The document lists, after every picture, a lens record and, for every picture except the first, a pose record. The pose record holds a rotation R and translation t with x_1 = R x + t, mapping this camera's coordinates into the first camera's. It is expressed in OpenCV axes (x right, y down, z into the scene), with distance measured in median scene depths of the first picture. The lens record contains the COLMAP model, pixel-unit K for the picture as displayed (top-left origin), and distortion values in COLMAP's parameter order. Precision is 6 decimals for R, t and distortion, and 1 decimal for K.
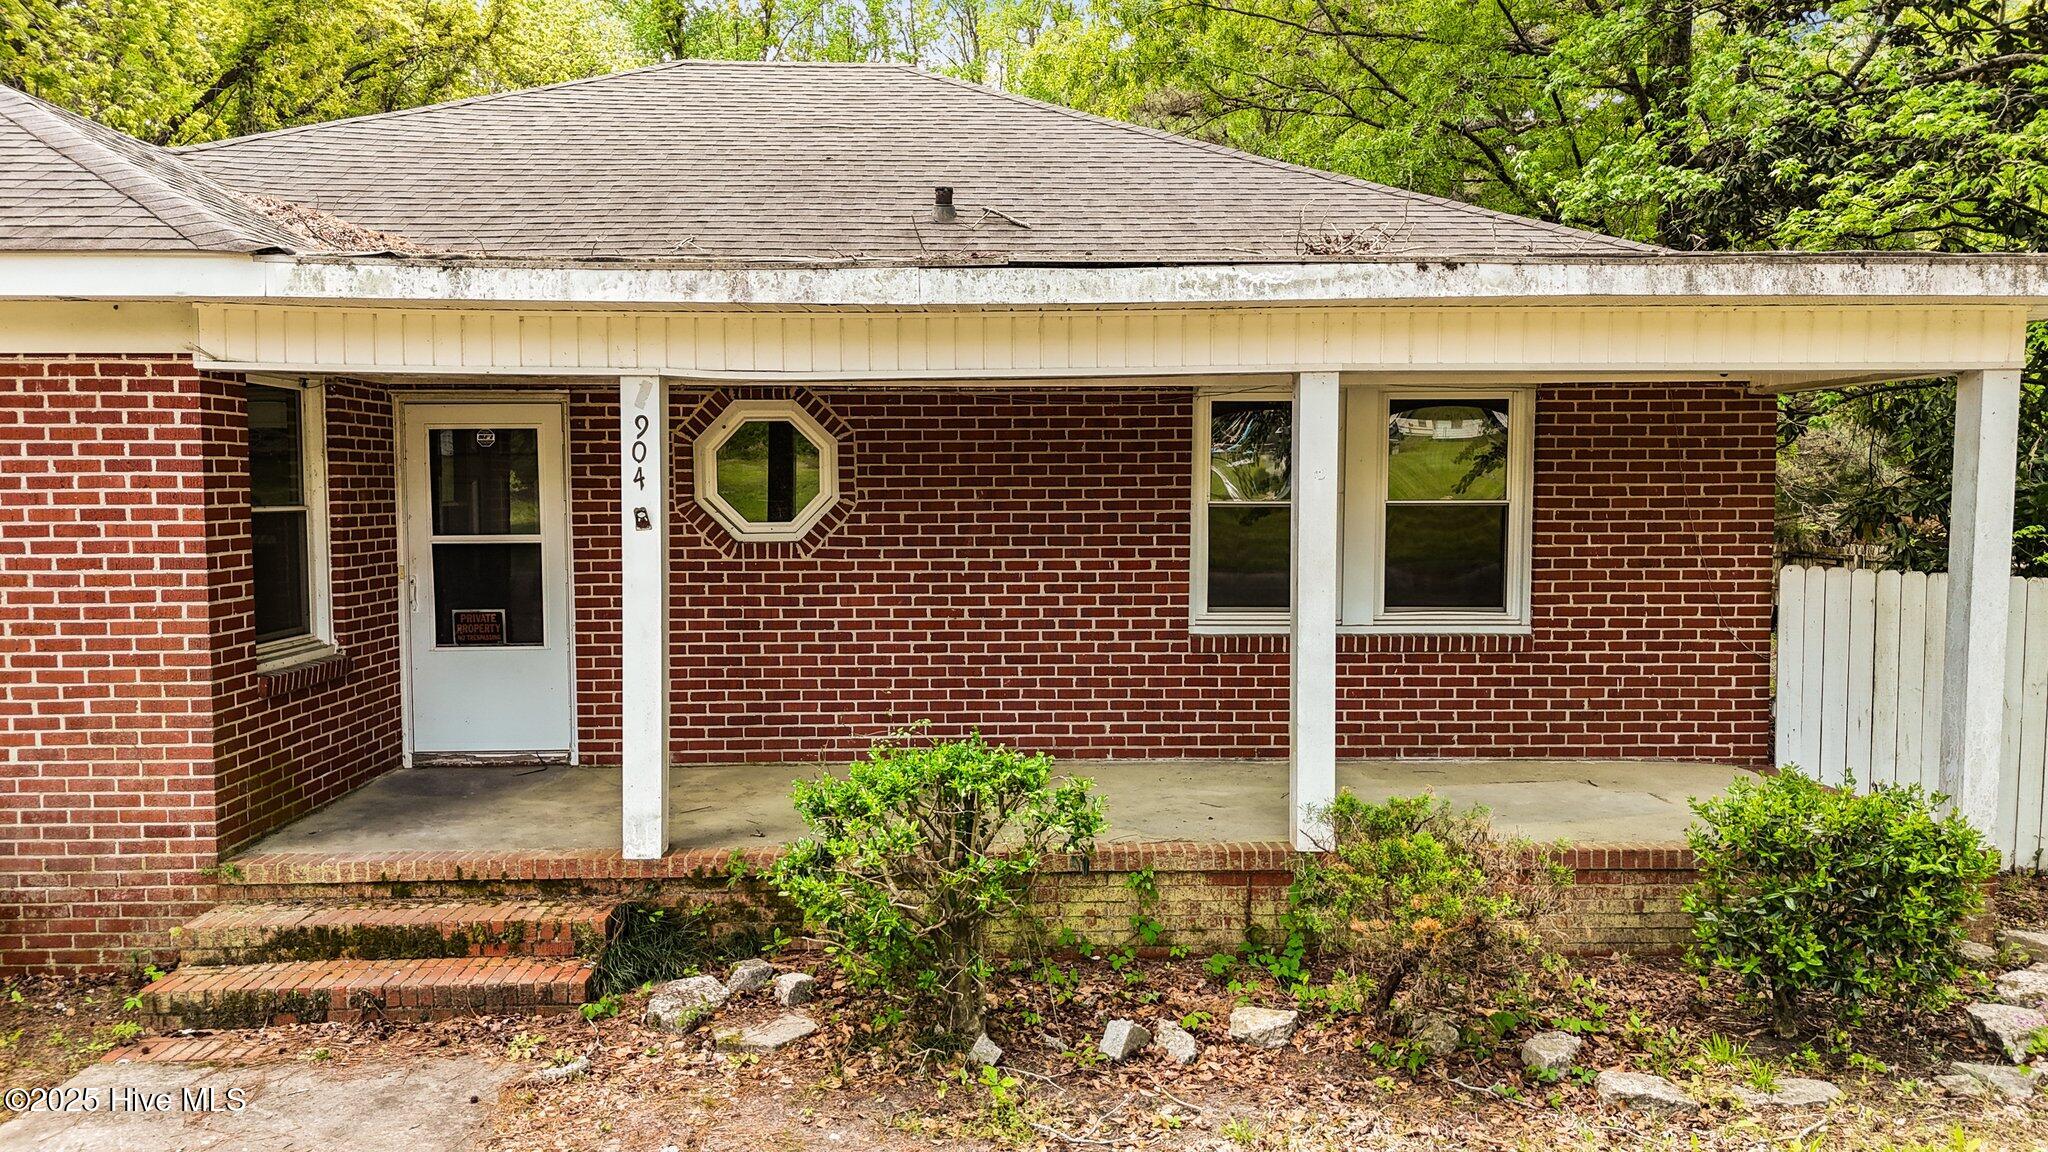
lens RADIAL K [[1500.9, 0, 1024.0], [0, 1500.9, 576.0], [0, 0, 1]] dist [0.102054, -0.113726]
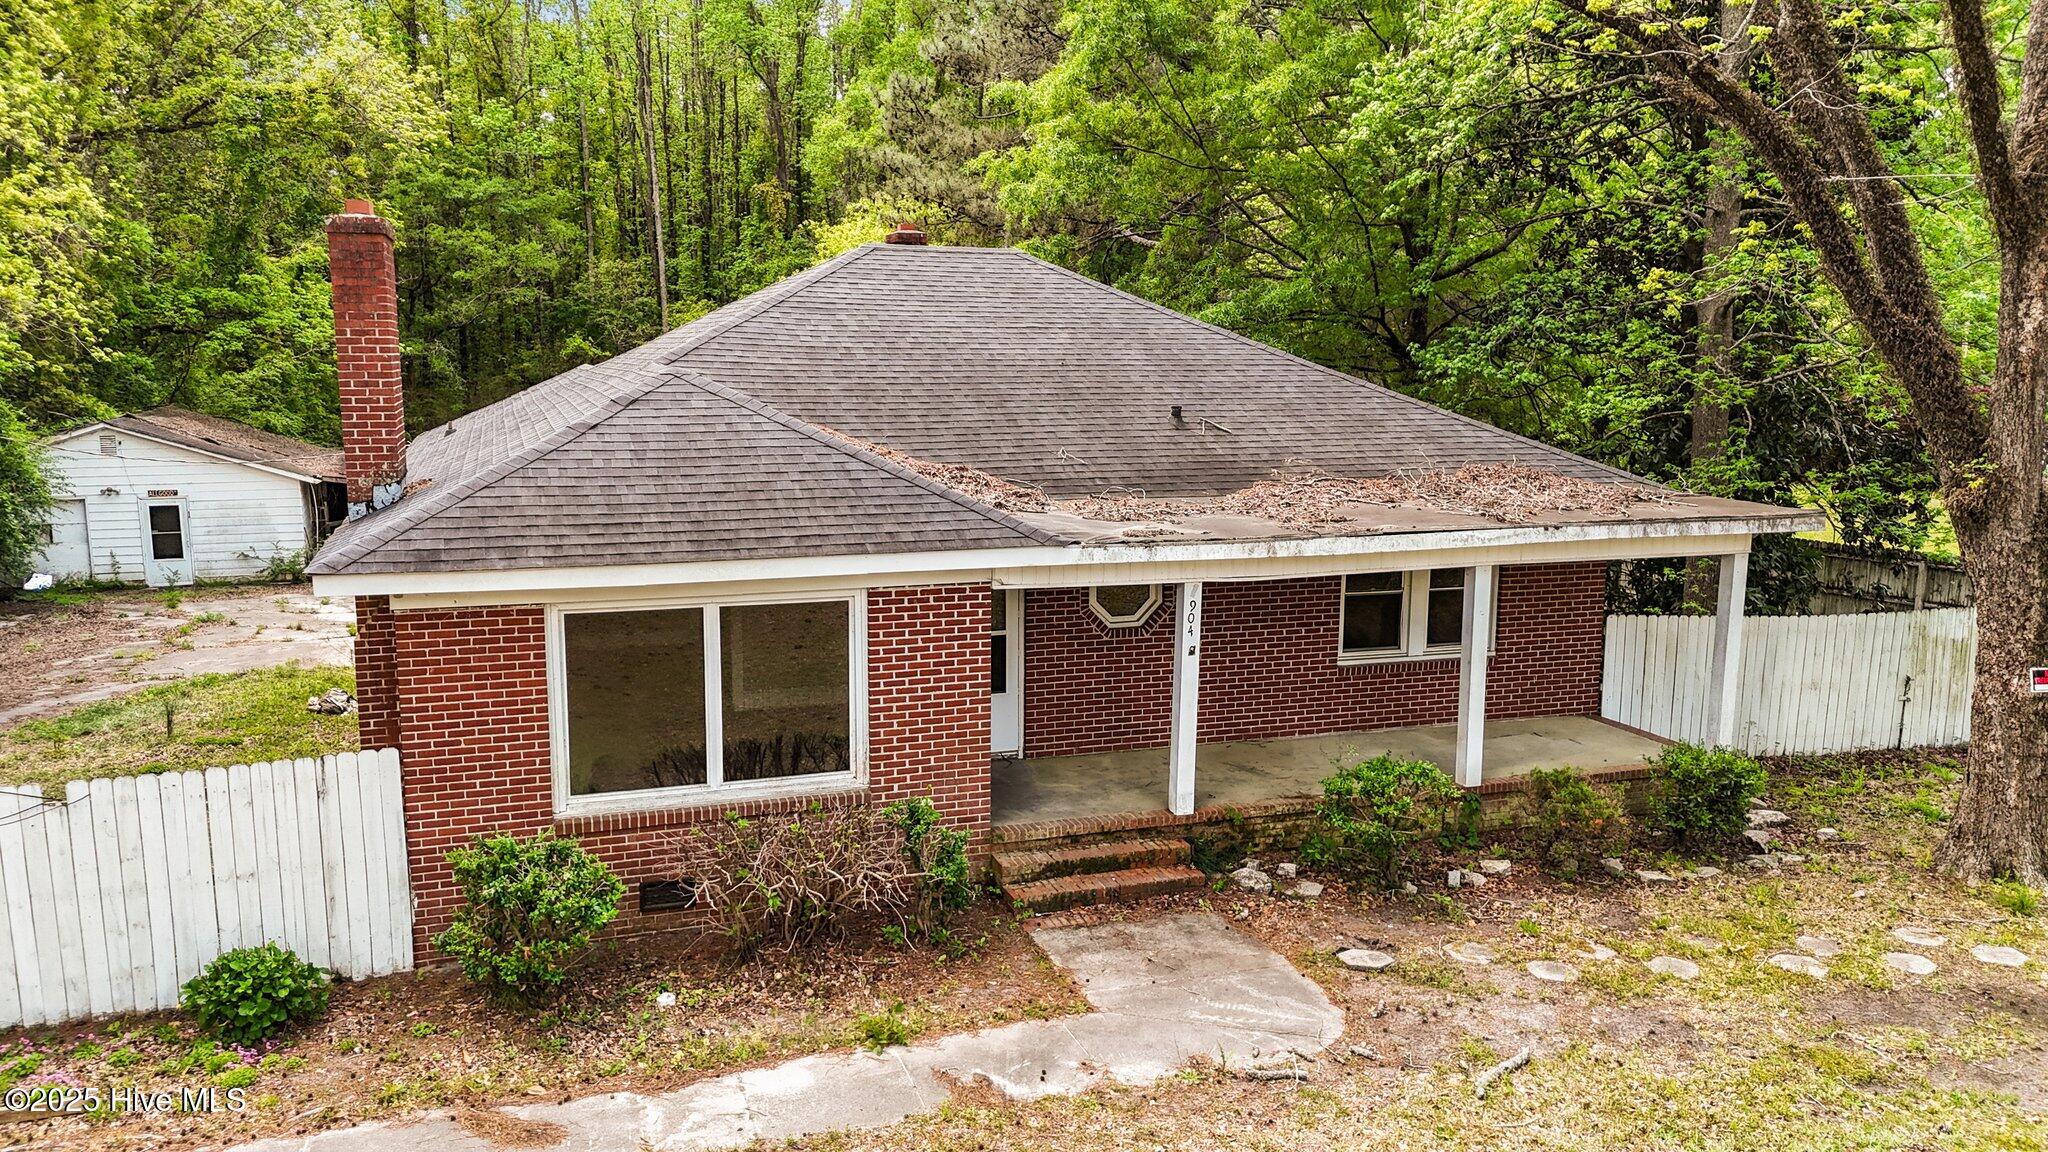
lens RADIAL K [[1500.9, 0, 1024.0], [0, 1500.9, 576.0], [0, 0, 1]] dist [0.102054, -0.113726]
pose [[0.954404, -0.037193, 0.296190, -1.048702], [0.010435, 0.995758, 0.091414, -0.320535], [-0.298334, -0.084155, 0.950744, -0.833314]]
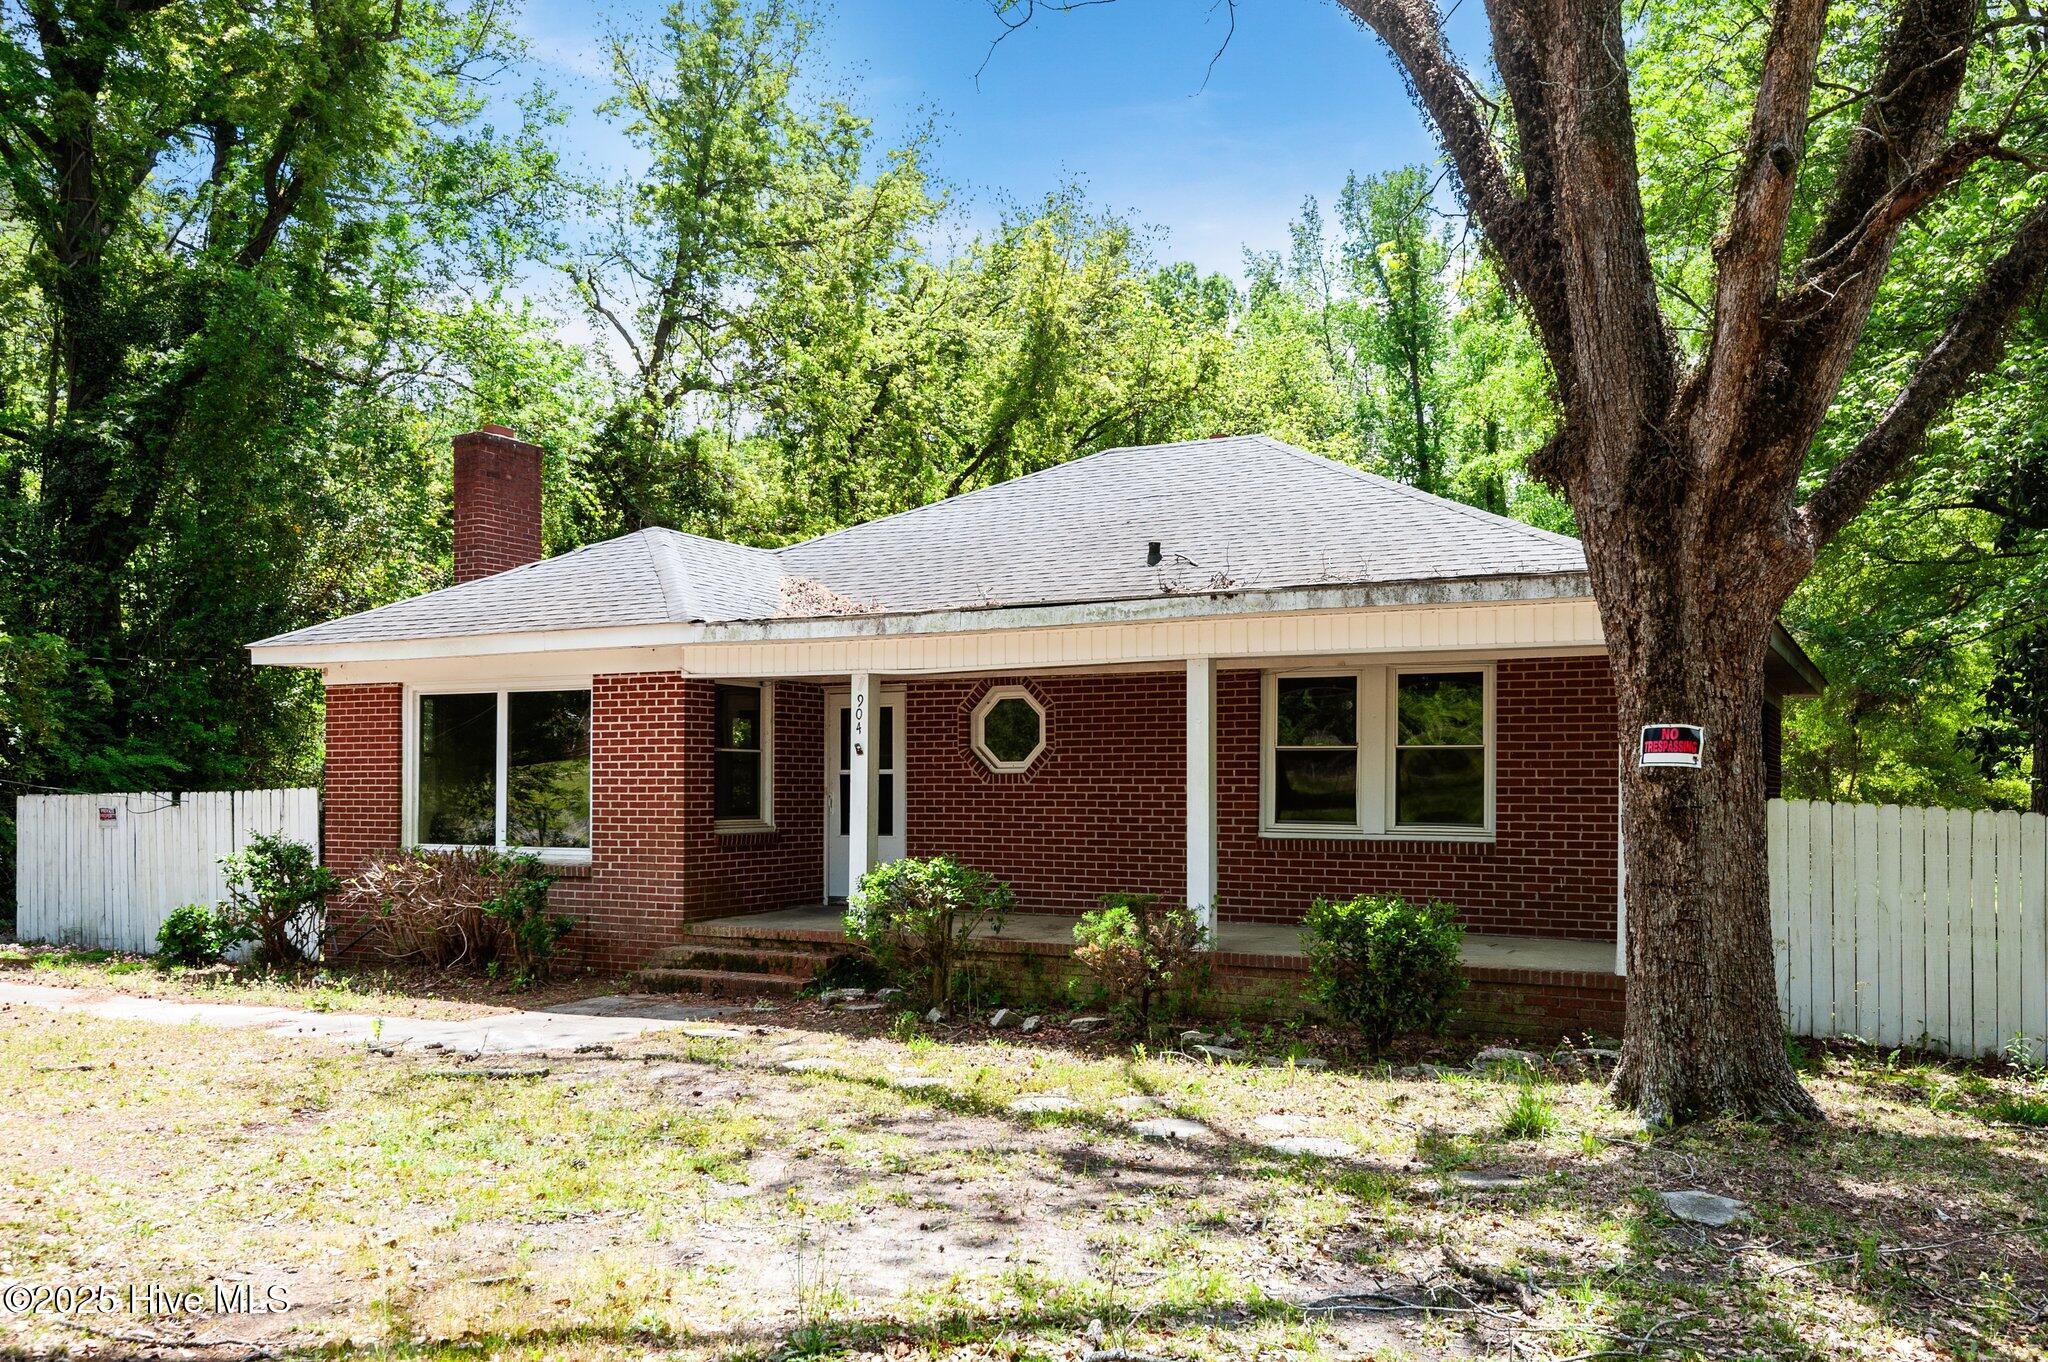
lens RADIAL K [[1596.4, 0, 1023.7], [0, 1596.4, 754.7], [0, 0, 1]] dist [0.031309, 0.000964]
pose [[0.867639, -0.004609, -0.497173, 0.895911], [-0.034522, 0.996985, -0.069487, 0.097475], [0.495995, 0.077453, 0.864864, -0.600680]]
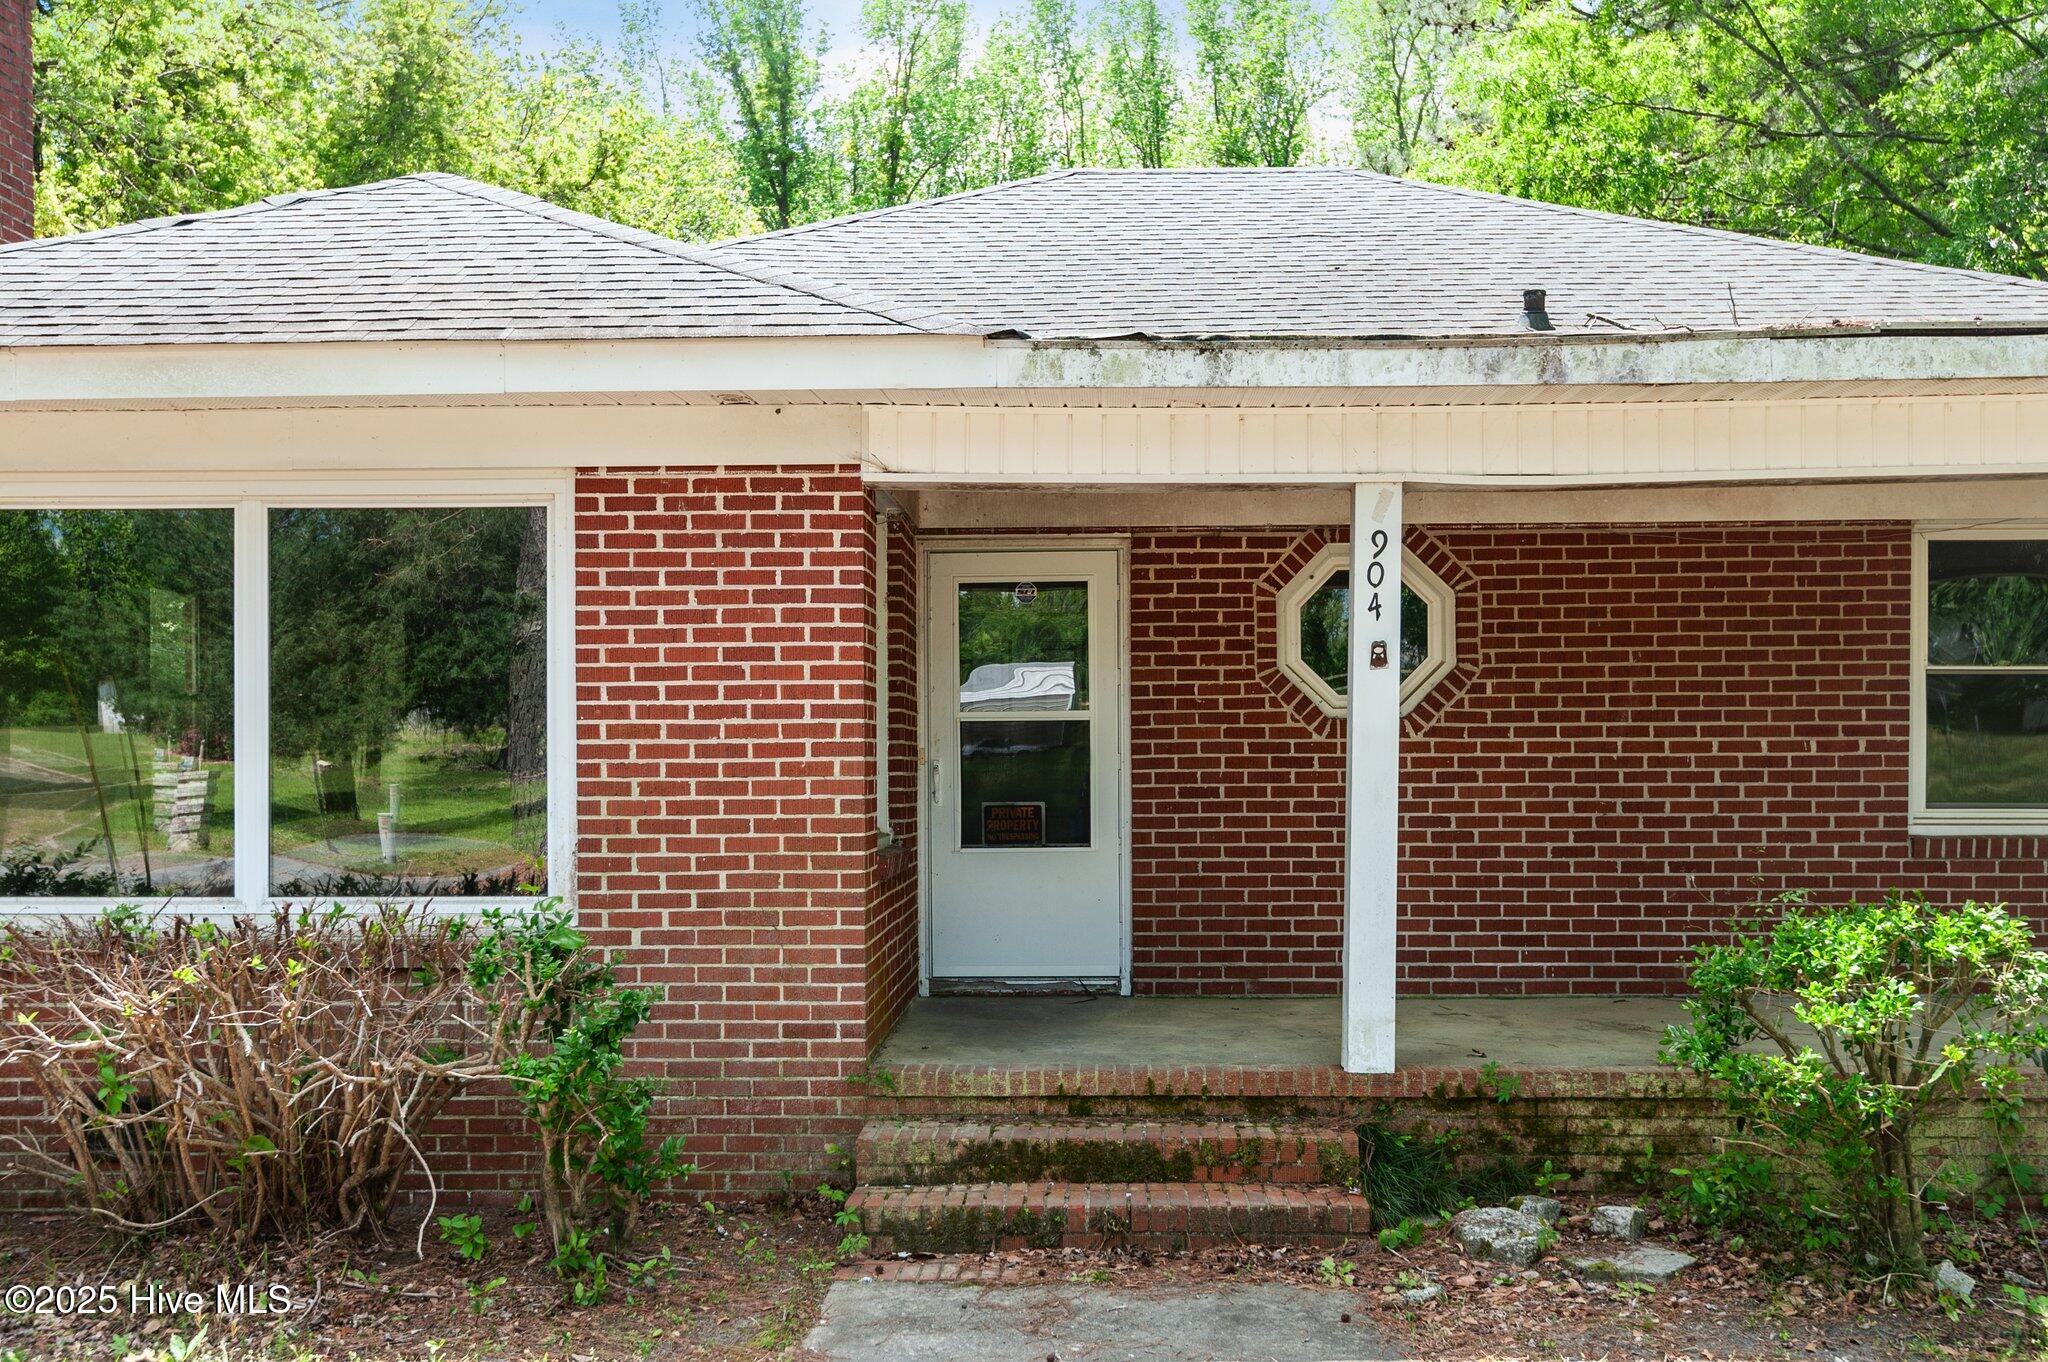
lens RADIAL K [[1997.6, 0, 1028.1], [0, 1997.6, 763.7], [0, 0, 1]] dist [0.024600, 0.009865]
pose [[0.998188, -0.000980, -0.060156, -0.372209], [-0.002601, 0.998229, -0.059423, 0.085163], [0.060108, 0.059472, 0.996419, -0.092254]]
